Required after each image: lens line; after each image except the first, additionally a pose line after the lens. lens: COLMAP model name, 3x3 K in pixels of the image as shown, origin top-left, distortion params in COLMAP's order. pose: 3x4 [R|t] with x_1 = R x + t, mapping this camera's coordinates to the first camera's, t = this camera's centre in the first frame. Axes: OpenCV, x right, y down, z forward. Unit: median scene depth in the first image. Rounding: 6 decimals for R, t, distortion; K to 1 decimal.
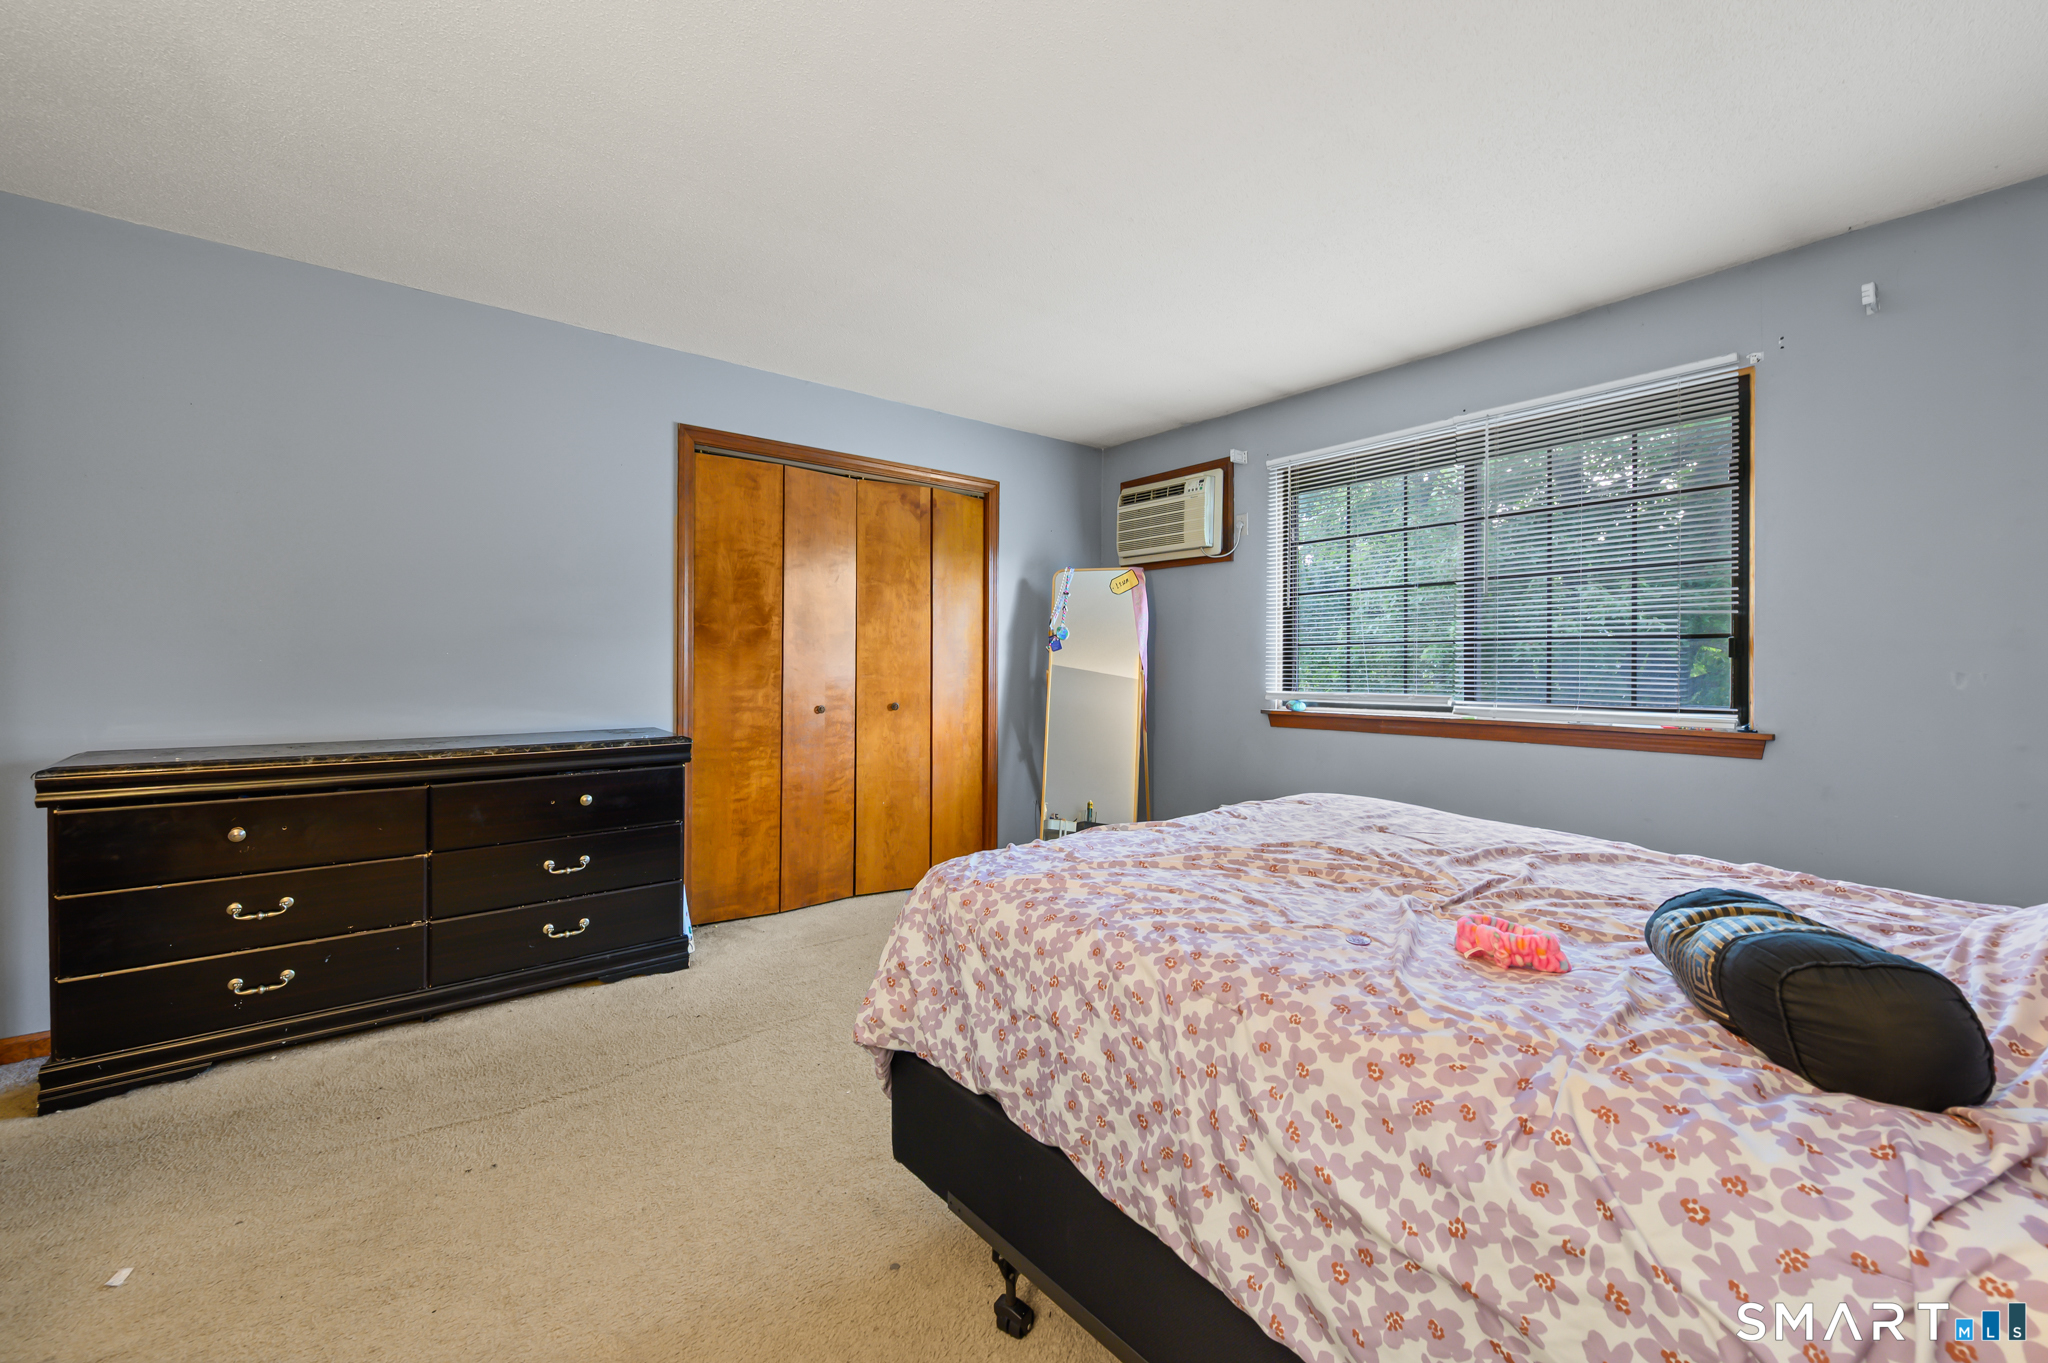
lens RADIAL K [[822.8, 0, 1030.8], [0, 822.8, 666.7], [0, 0, 1]] dist [0.001839, -0.000150]
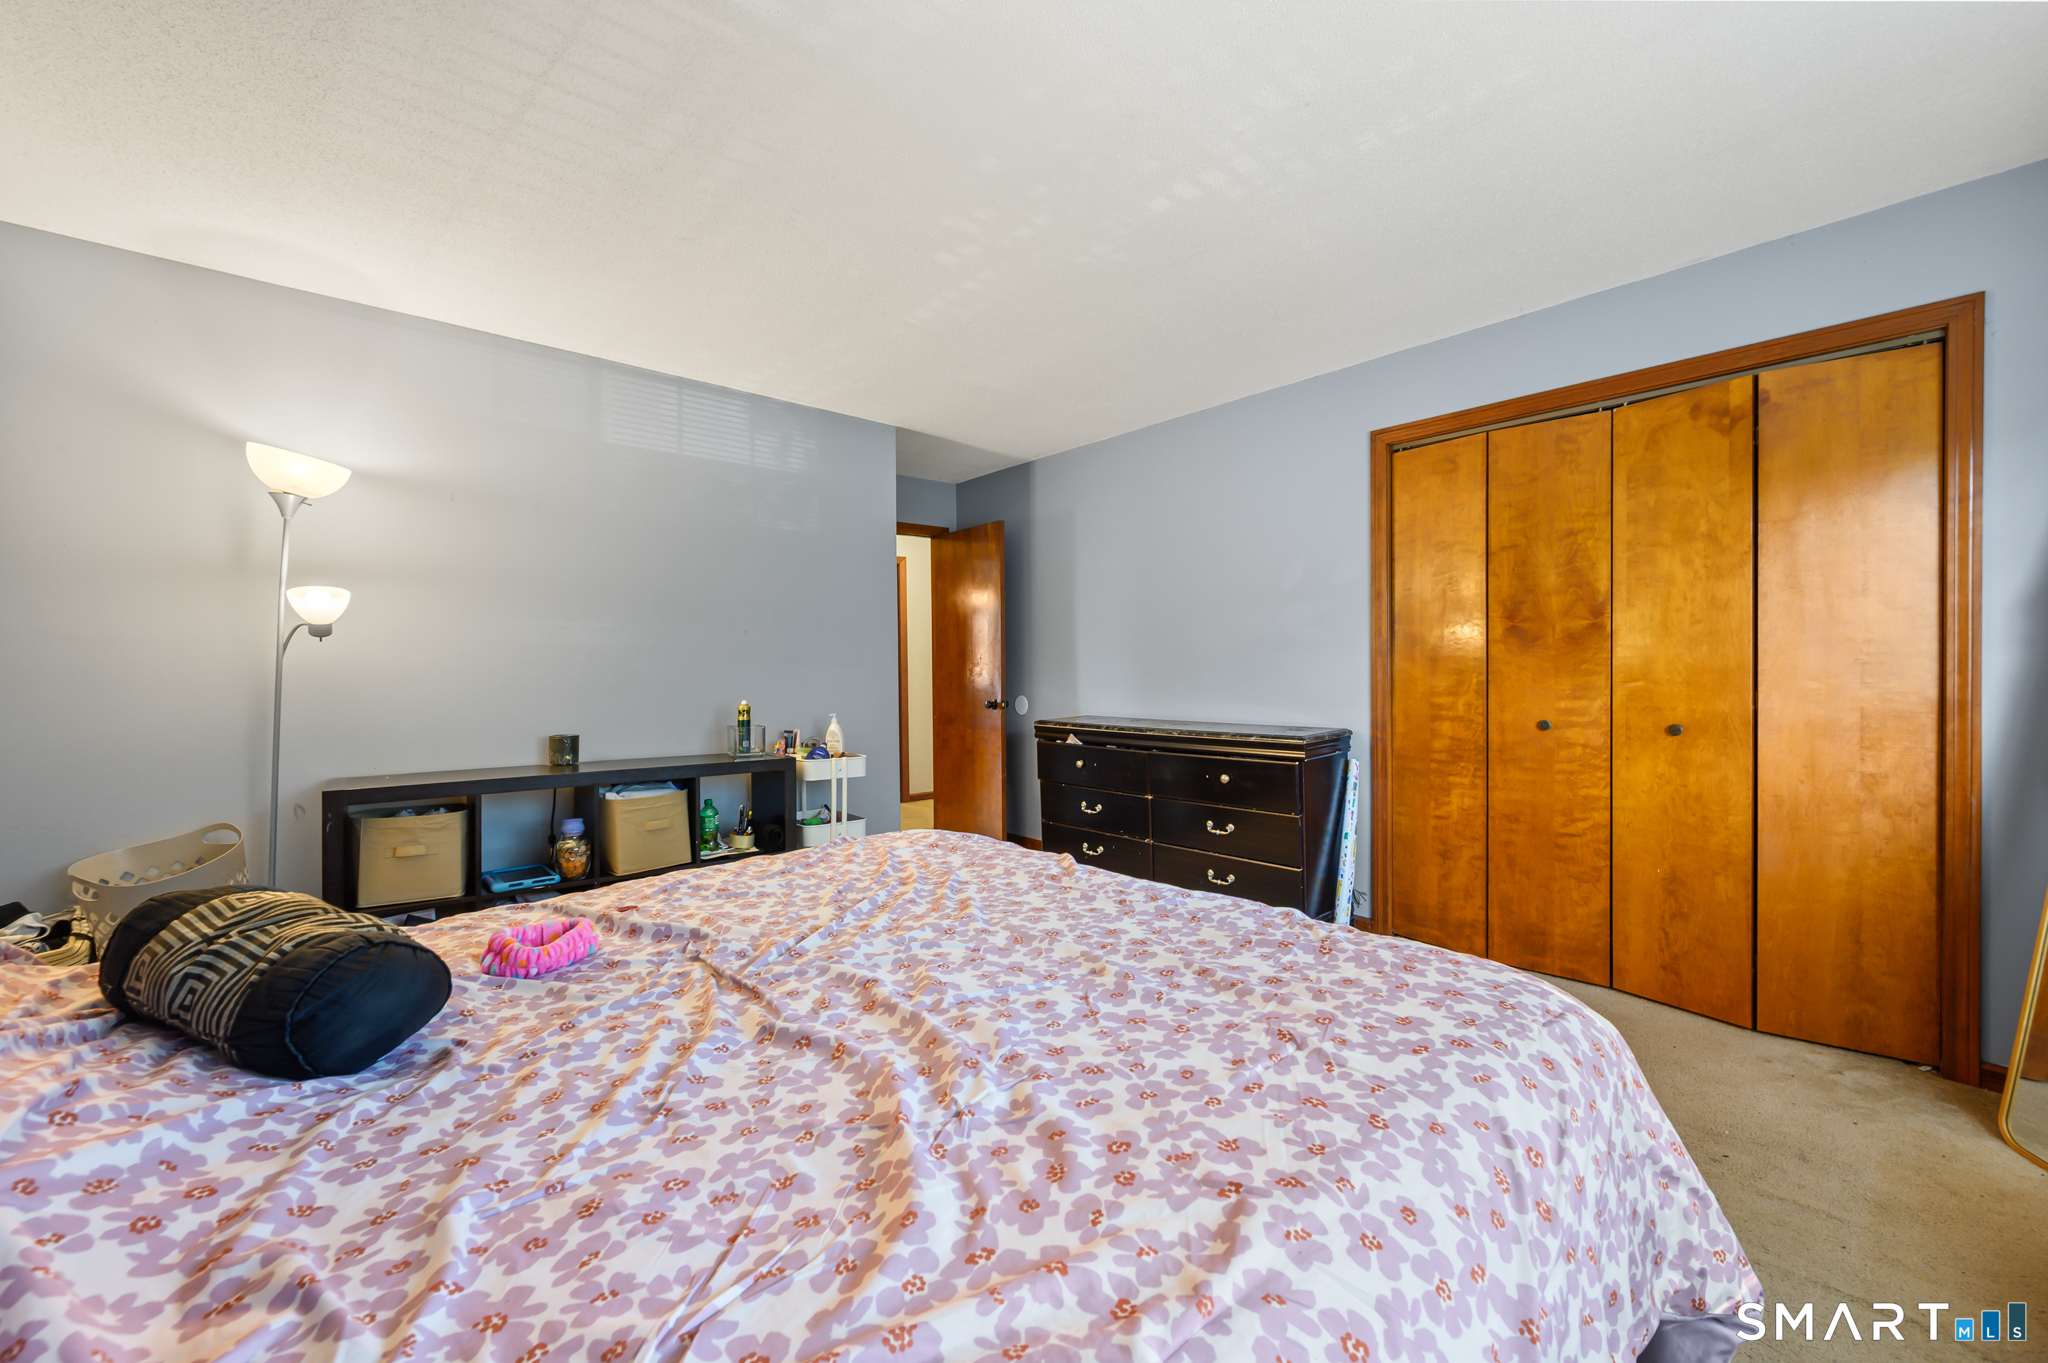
lens RADIAL K [[822.8, 0, 1030.8], [0, 822.8, 666.7], [0, 0, 1]] dist [0.001839, -0.000150]
pose [[0.029710, -0.006893, -0.999535, 0.533027], [0.006754, 0.999955, -0.006696, -0.001710], [0.999536, -0.006552, 0.029755, 0.509081]]
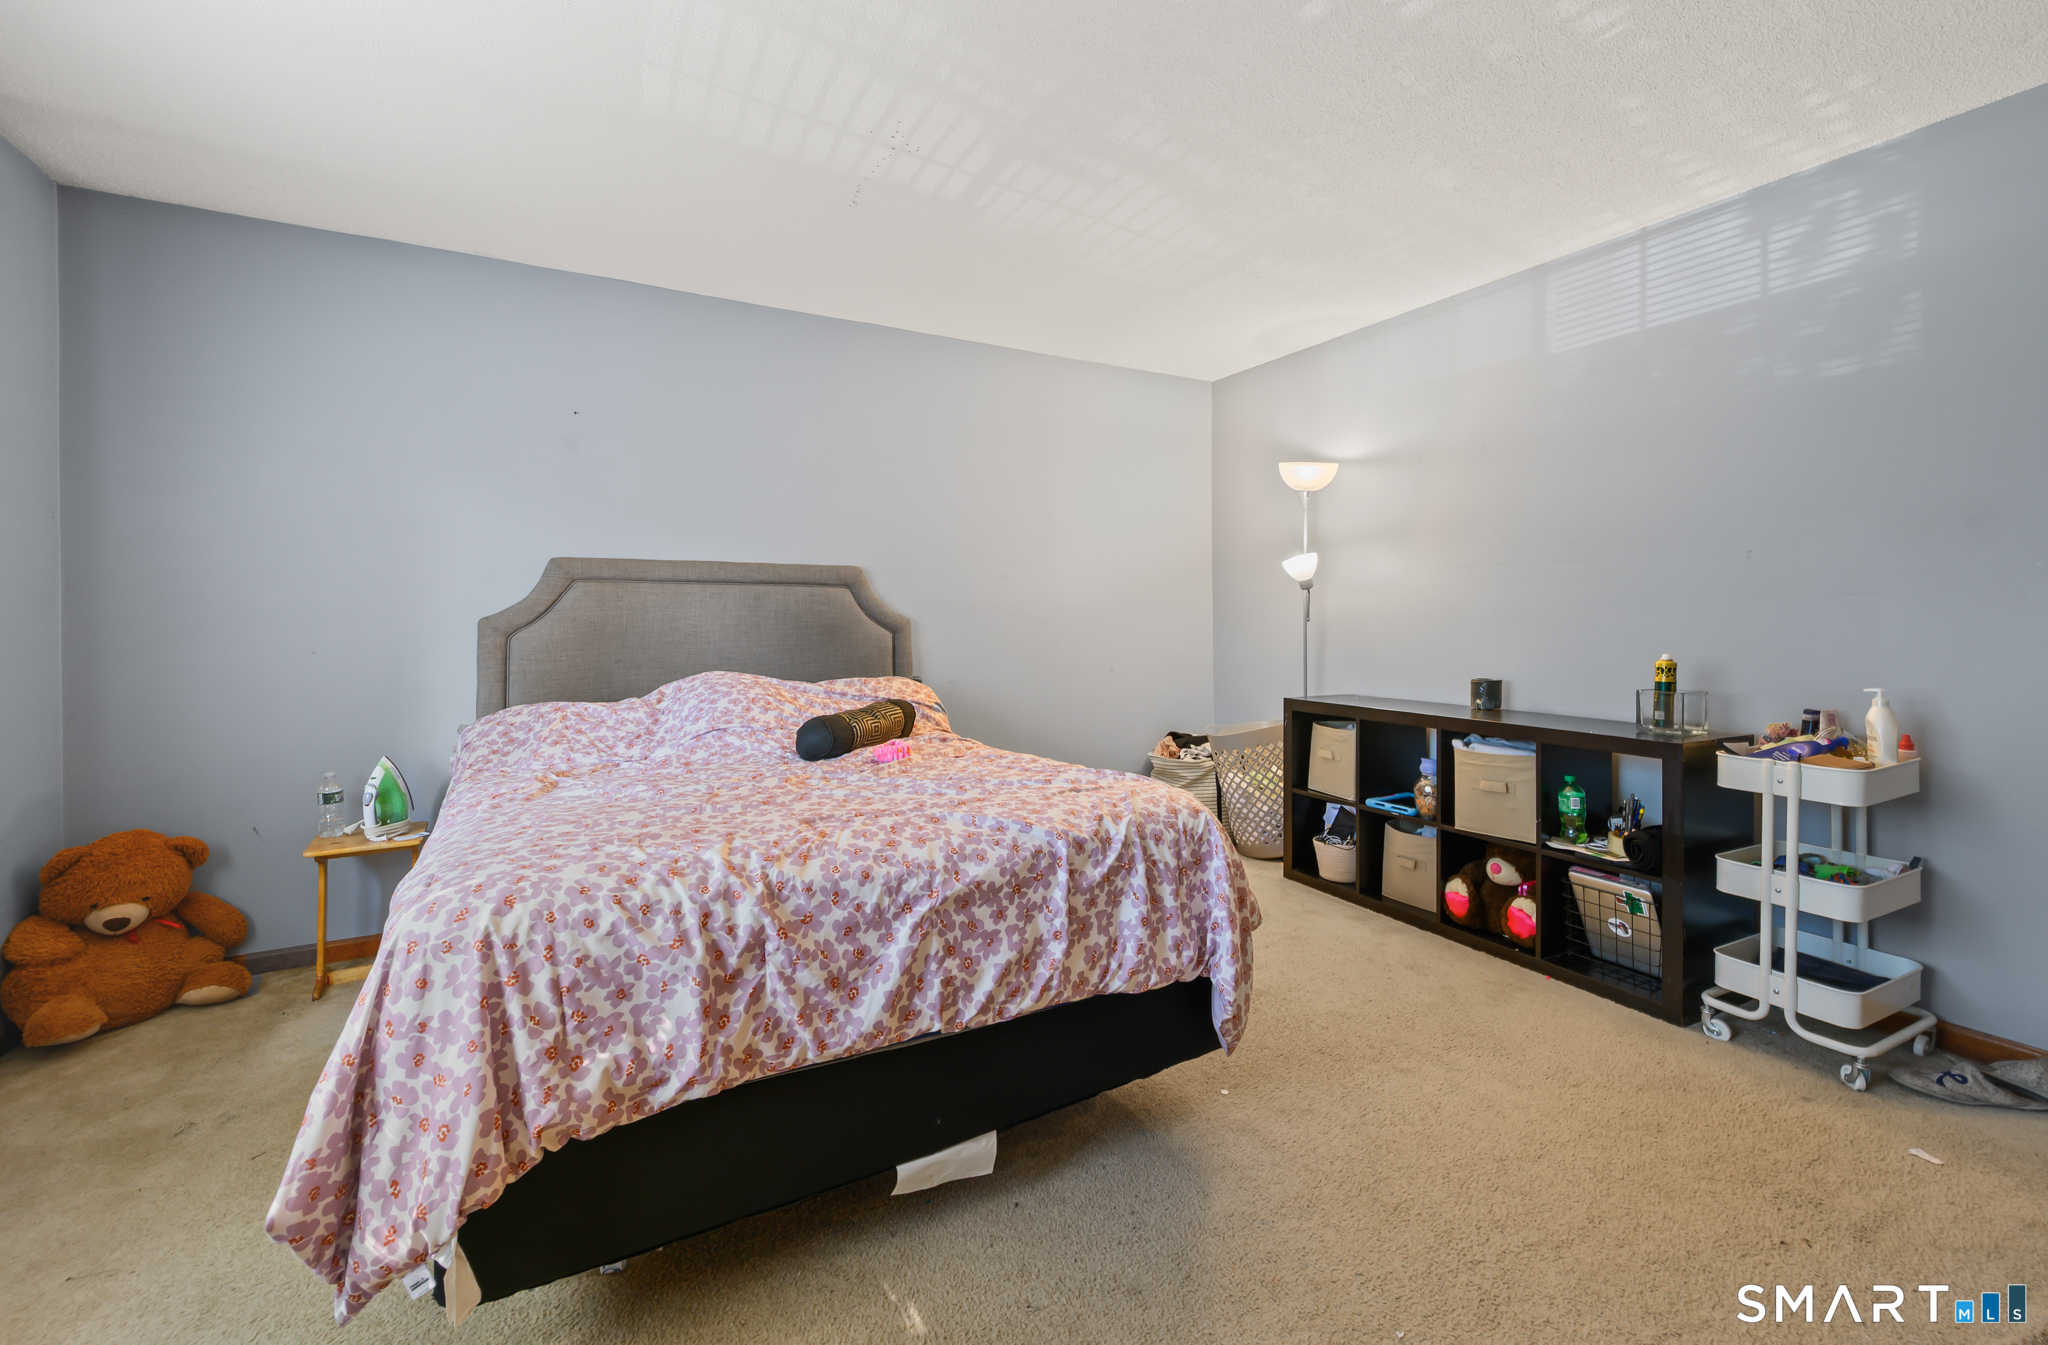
lens RADIAL K [[842.6, 0, 1025.4], [0, 842.6, 627.6], [0, 0, 1]] dist [0.000106, -0.000035]
pose [[-0.983164, -0.000587, 0.182722, -0.042216], [0.001037, 0.999961, 0.008790, -0.000098], [-0.182720, 0.008832, -0.983125, 0.980011]]
